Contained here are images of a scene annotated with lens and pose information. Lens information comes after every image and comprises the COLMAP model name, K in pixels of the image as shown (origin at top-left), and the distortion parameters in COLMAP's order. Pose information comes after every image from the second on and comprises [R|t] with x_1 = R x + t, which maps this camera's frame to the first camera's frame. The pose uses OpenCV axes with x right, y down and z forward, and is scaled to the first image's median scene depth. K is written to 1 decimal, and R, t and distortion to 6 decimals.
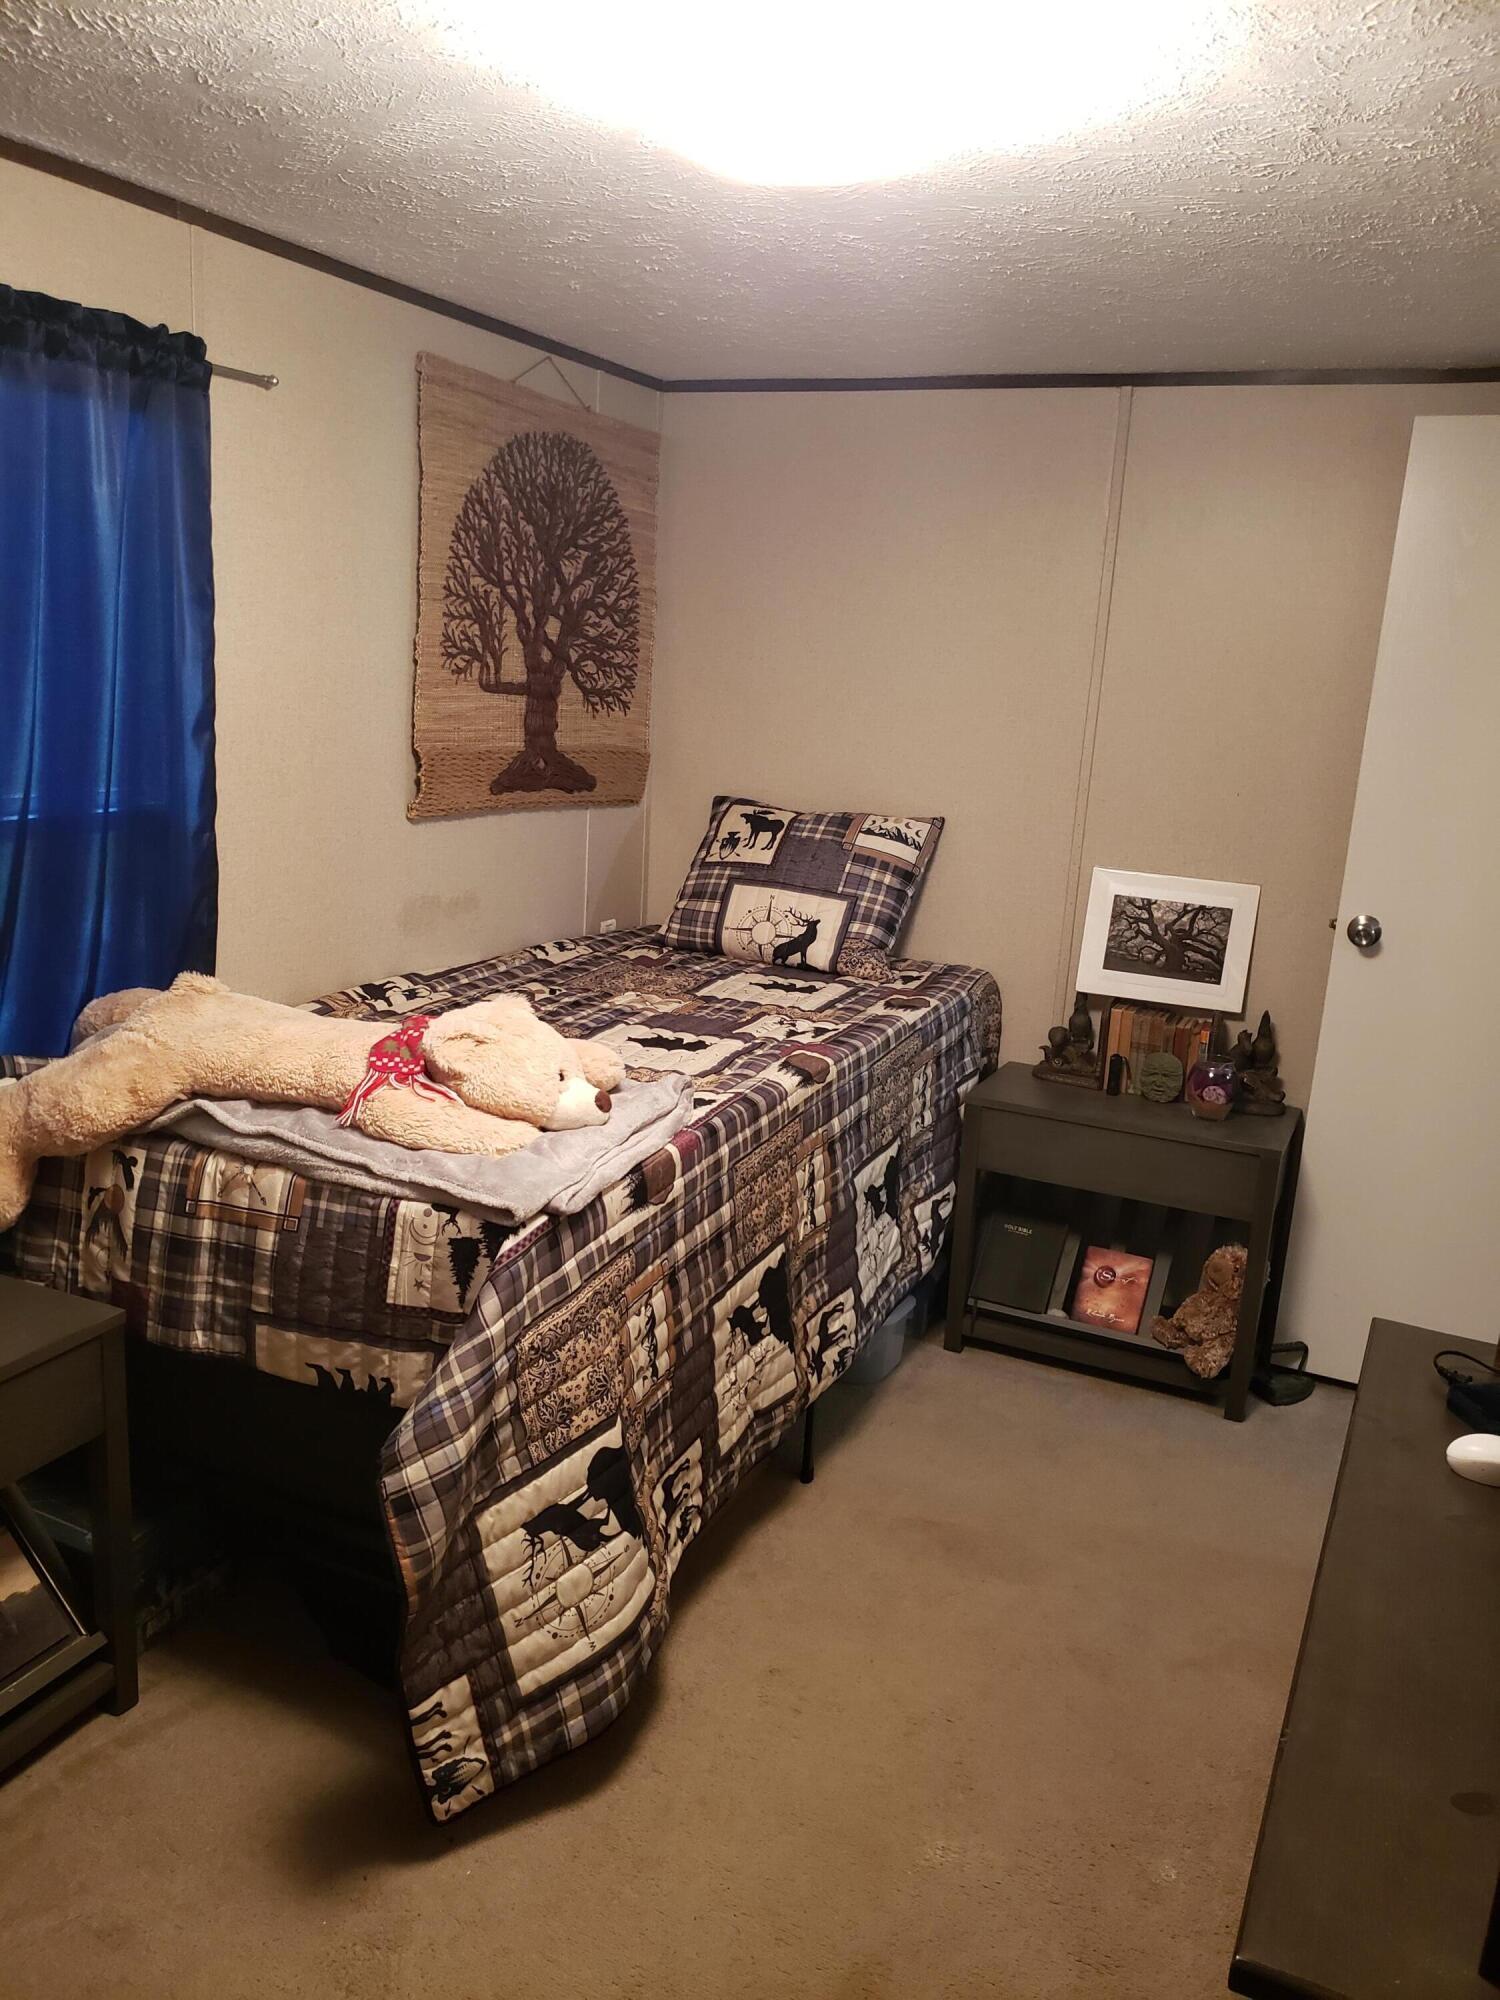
lens RADIAL K [[1577.8, 0, 746.1], [0, 1577.8, 1002.7], [0, 0, 1]] dist [-0.006296, 0.019311]
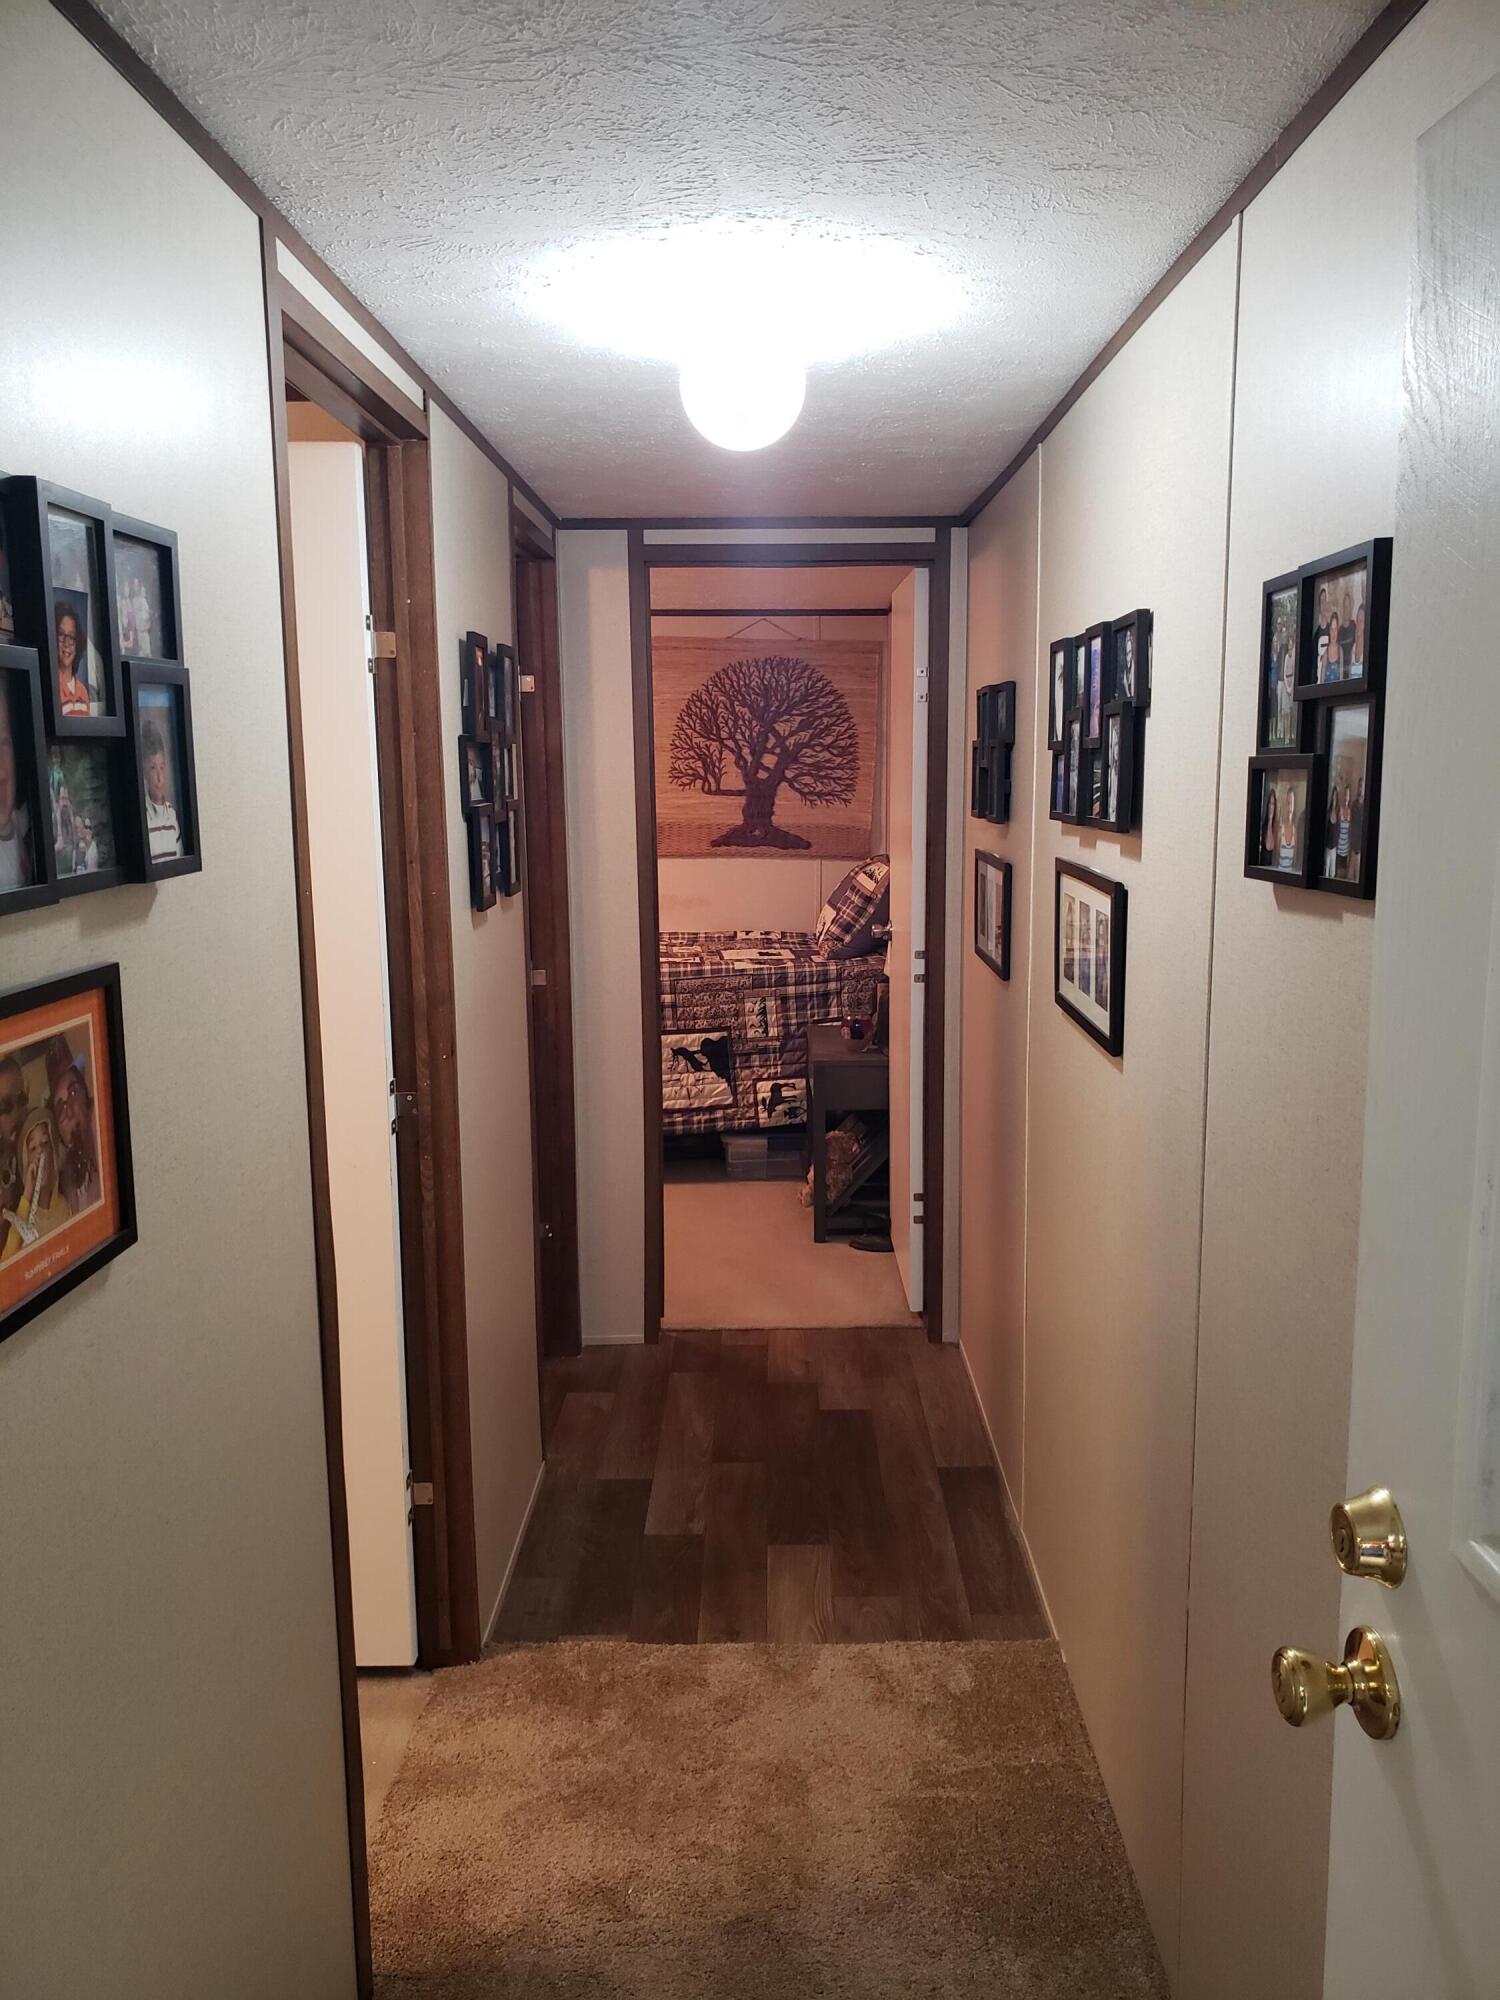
lens RADIAL K [[1577.8, 0, 757.7], [0, 1577.8, 1005.8], [0, 0, 1]] dist [-0.006296, 0.019311]
pose [[0.417217, 0.083557, -0.904958, 1.622325], [-0.167313, 0.985806, 0.013885, 0.024316], [0.893273, 0.145618, 0.425275, 0.249870]]
